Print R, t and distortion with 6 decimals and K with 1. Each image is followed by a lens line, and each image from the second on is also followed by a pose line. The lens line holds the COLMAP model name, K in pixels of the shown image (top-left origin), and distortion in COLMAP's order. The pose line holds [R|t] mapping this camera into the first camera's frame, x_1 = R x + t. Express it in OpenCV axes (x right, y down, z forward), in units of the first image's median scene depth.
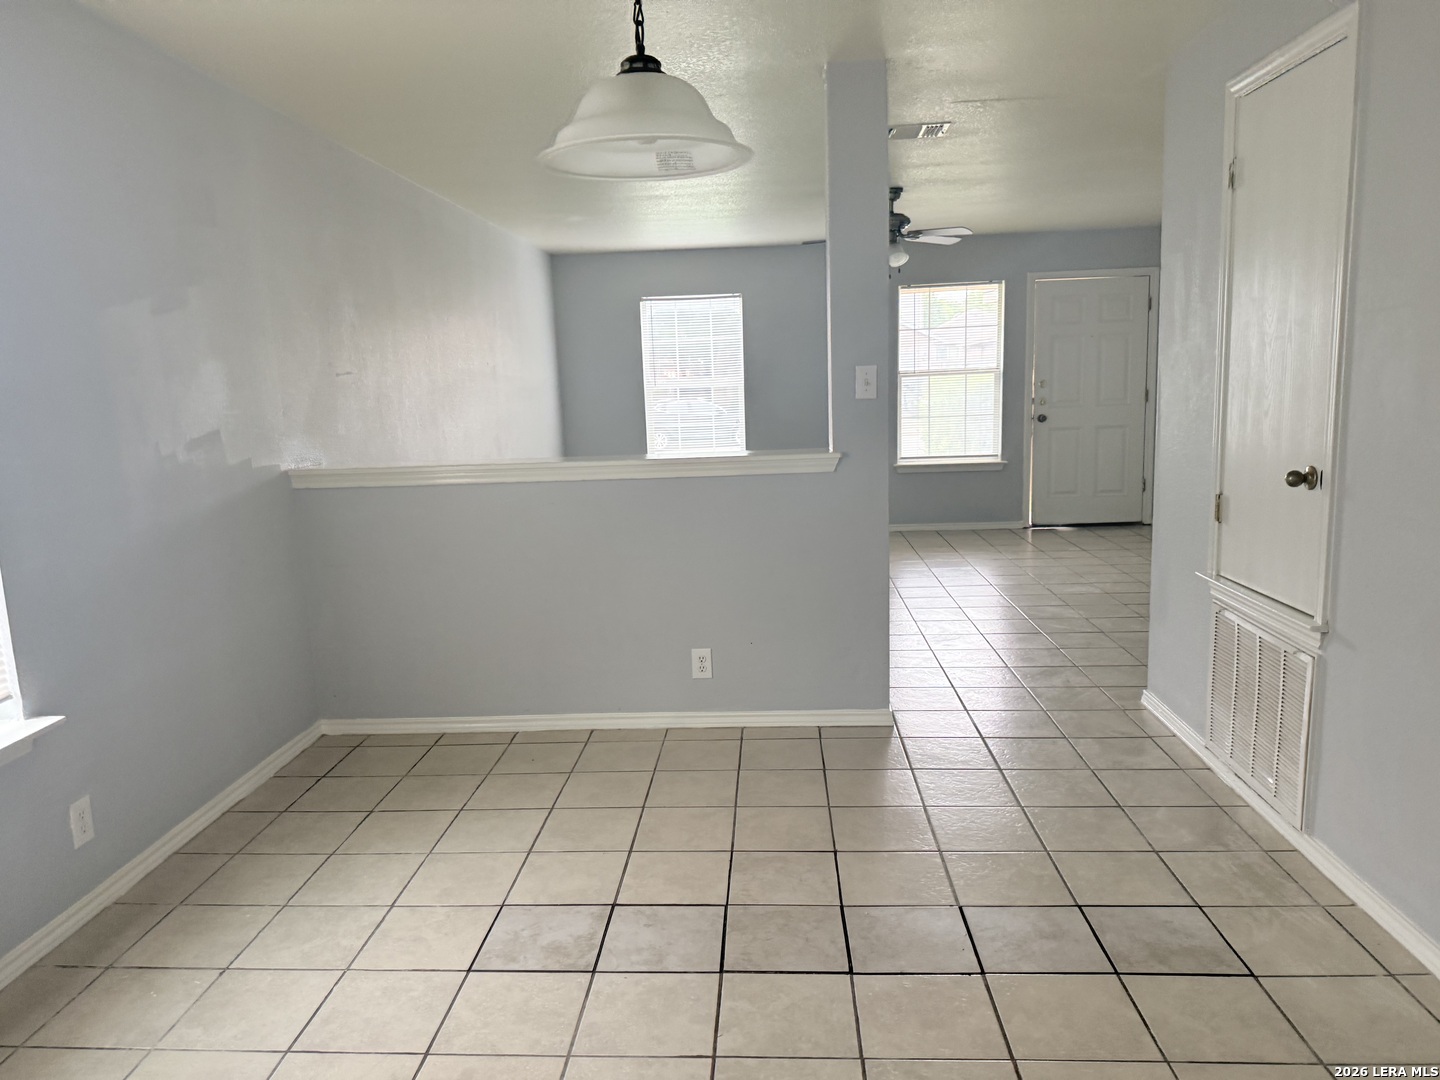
lens RADIAL K [[1006.5, 0, 719.3], [0, 1006.5, 542.1], [0, 0, 1]] dist [0.073377, -0.095009]
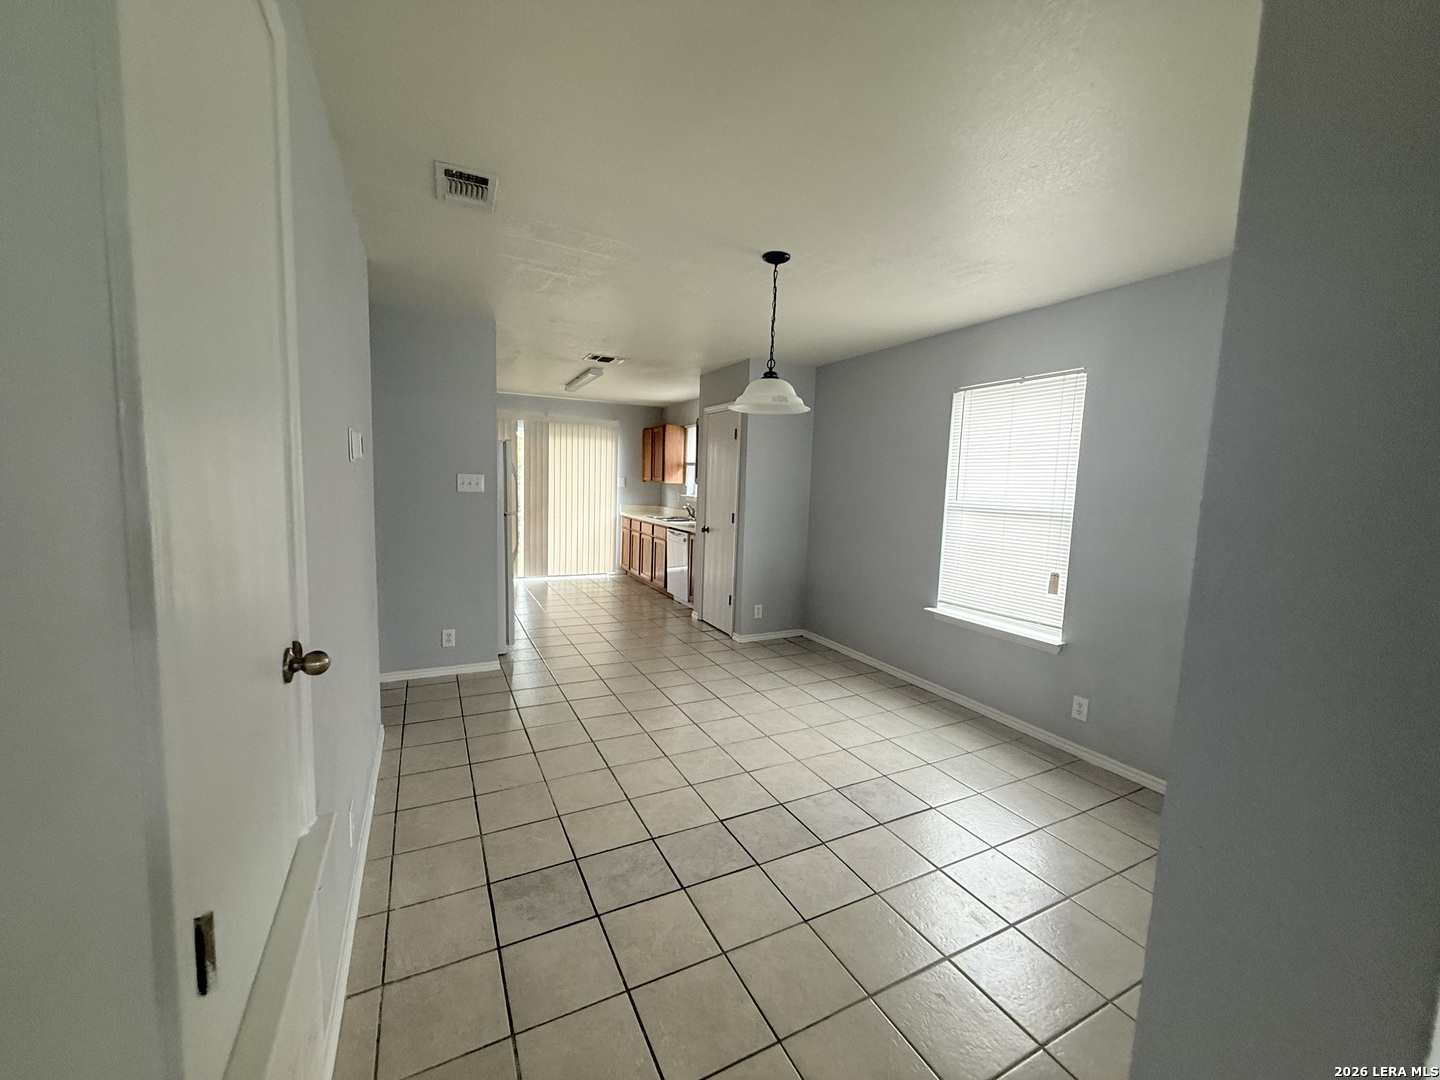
lens RADIAL K [[569.9, 0, 719.5], [0, 569.9, 541.3], [0, 0, 1]] dist [-0.000117, -0.000163]
pose [[-0.861493, 0.062515, -0.503907, 0.428982], [-0.084252, 0.961037, 0.263266, -0.224162], [0.500731, 0.269257, -0.822660, 1.196258]]
